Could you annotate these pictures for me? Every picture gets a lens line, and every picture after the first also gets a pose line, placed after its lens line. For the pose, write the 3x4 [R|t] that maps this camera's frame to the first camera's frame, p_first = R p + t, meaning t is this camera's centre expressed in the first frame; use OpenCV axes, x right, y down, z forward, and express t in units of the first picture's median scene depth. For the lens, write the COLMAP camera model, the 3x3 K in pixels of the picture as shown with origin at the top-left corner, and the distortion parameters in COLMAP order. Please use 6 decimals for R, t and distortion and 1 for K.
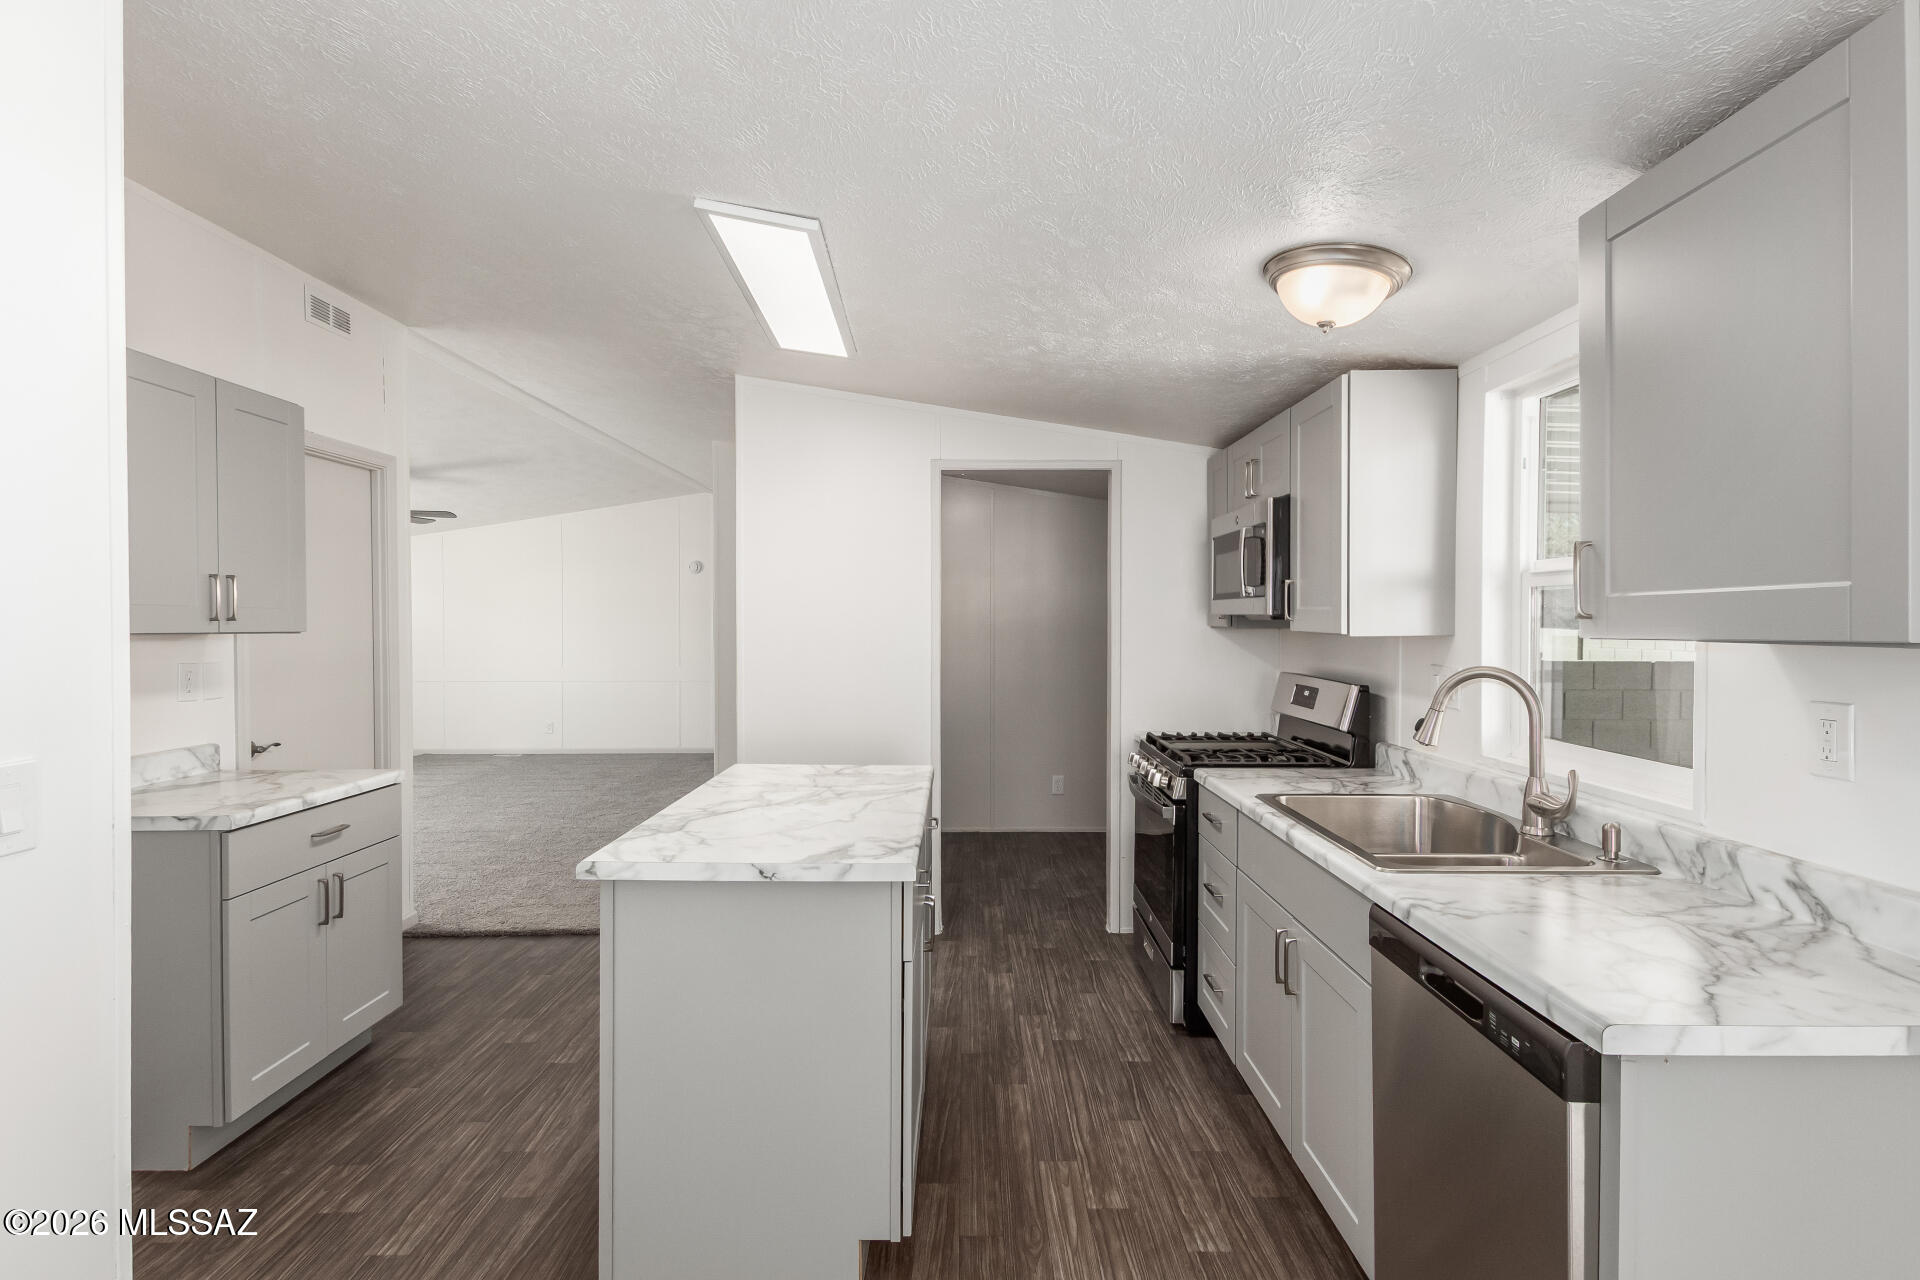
lens RADIAL K [[959.7, 0, 959.0], [0, 959.7, 631.6], [0, 0, 1]] dist [0.002524, 0.001184]
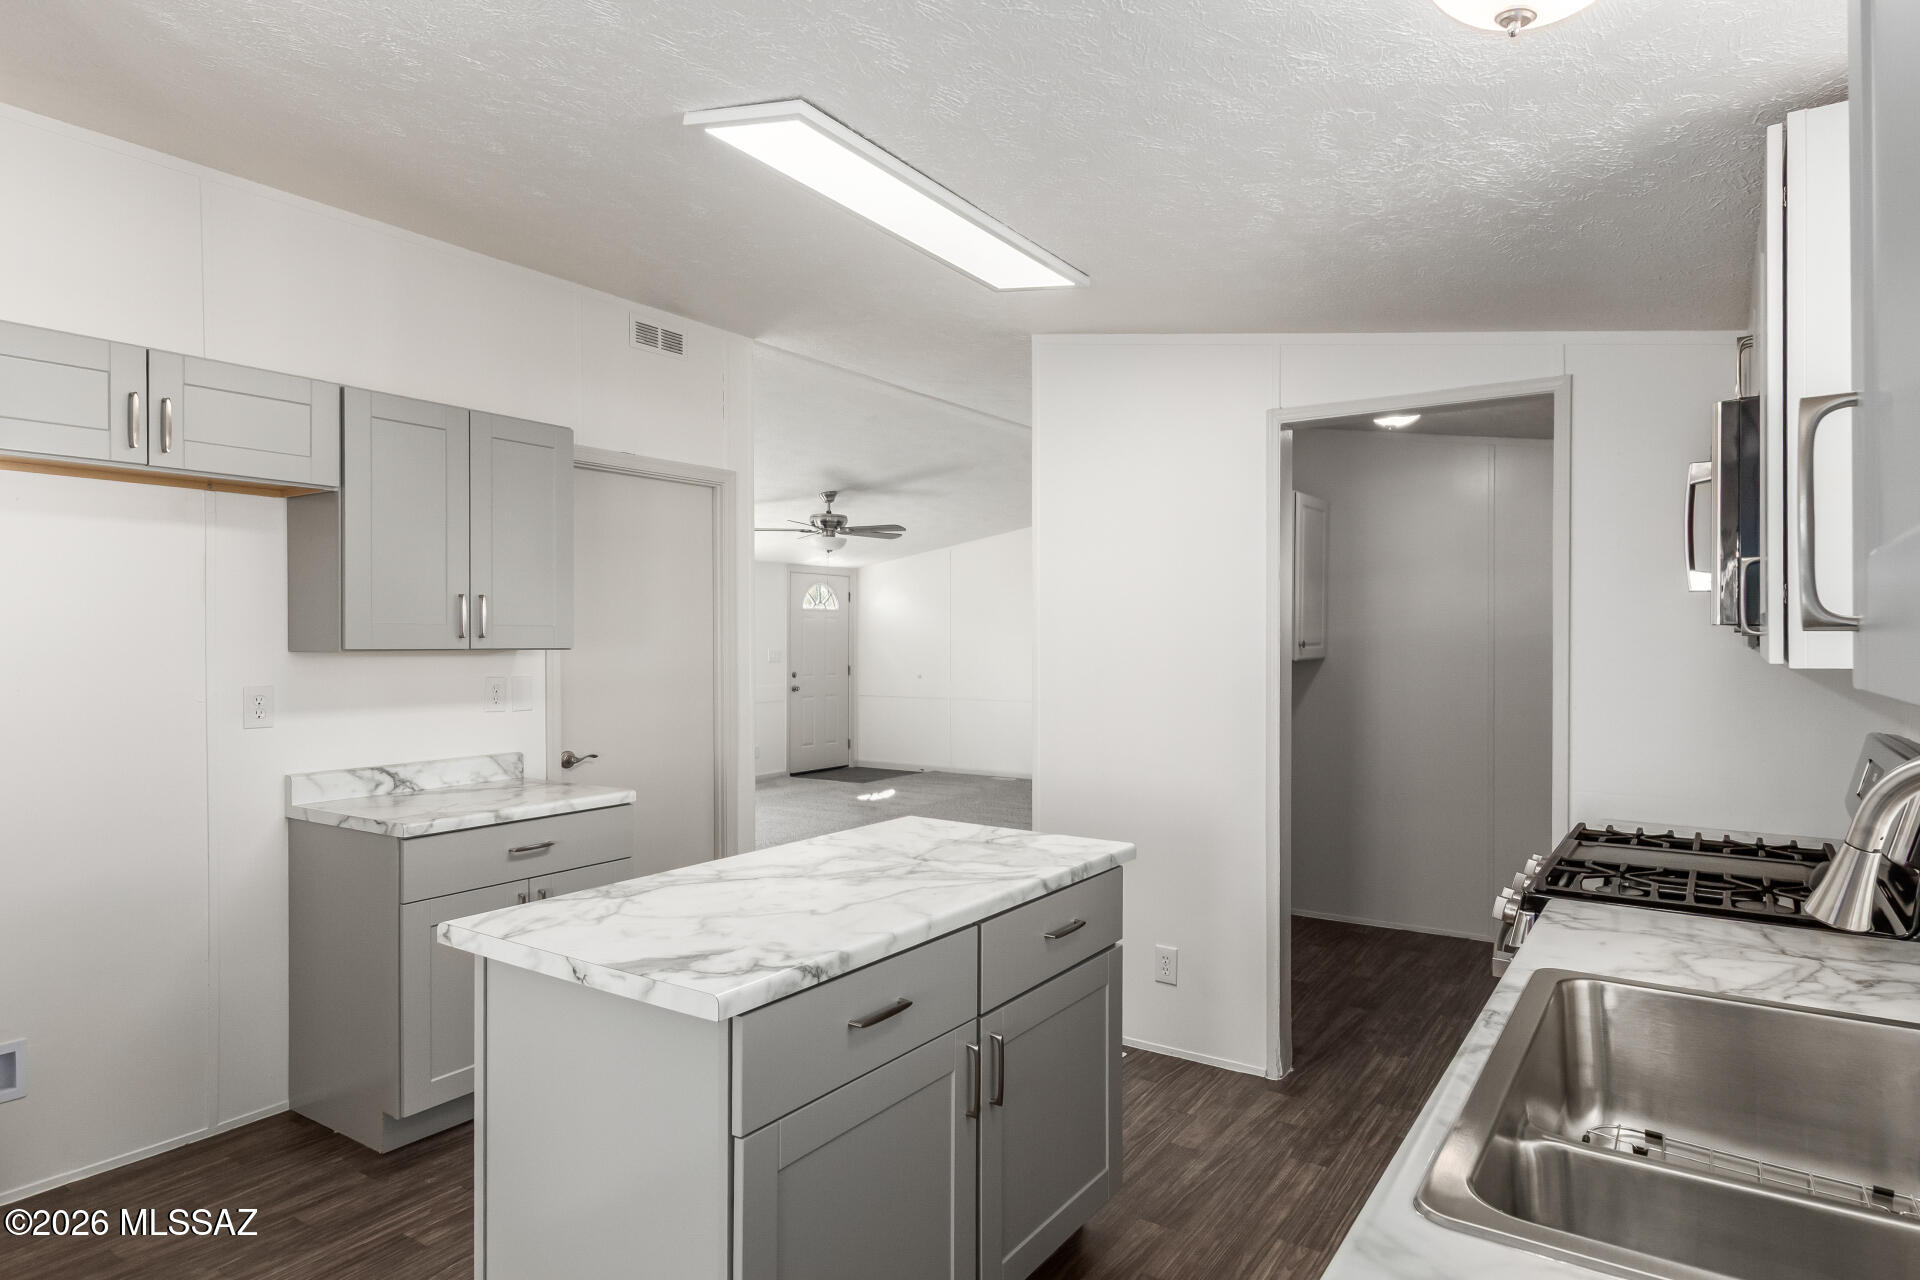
lens RADIAL K [[1087.1, 0, 960.0], [0, 1087.1, 640.0], [0, 0, 1]] dist [0.002315, -0.000340]
pose [[0.828492, 0.000157, -0.560001, 0.326729], [-0.004554, 0.999969, -0.006457, -0.003393], [0.559982, 0.007900, 0.828467, 0.285355]]
